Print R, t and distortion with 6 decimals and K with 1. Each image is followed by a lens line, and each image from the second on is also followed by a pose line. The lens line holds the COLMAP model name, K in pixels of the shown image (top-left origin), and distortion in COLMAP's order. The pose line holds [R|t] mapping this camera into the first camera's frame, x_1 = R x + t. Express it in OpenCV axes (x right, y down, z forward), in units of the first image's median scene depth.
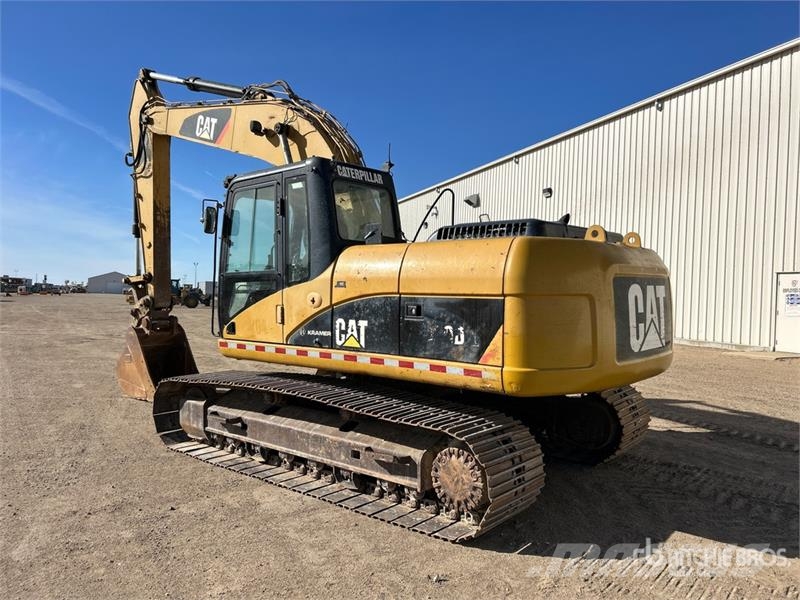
lens RADIAL K [[602.5, 0, 398.7], [0, 602.5, 305.6], [0, 0, 1]] dist [0.033749, -0.034966]
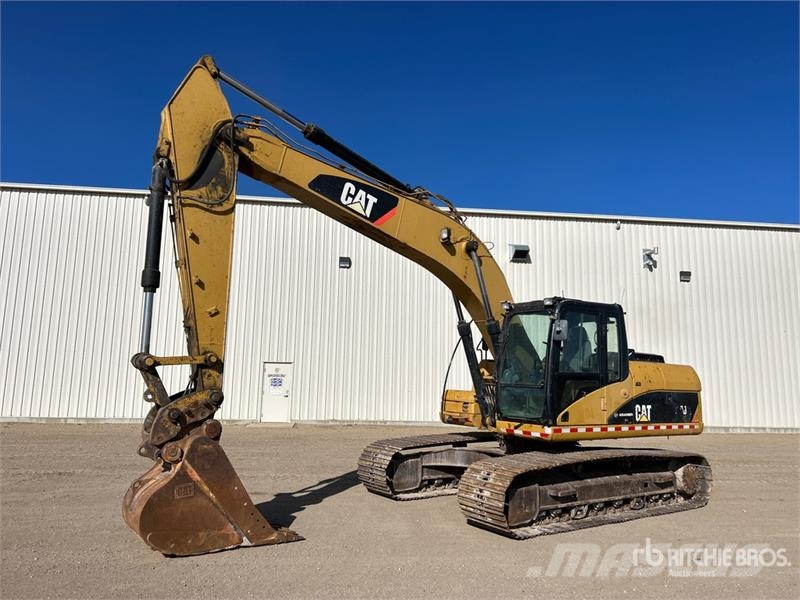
lens RADIAL K [[602.5, 0, 401.0], [0, 602.5, 306.8], [0, 0, 1]] dist [0.033749, -0.034966]
pose [[0.265723, 0.117157, 0.956904, -1.975298], [0.000103, 0.992585, -0.121554, -0.045794], [-0.964049, 0.032398, 0.263741, 1.218881]]
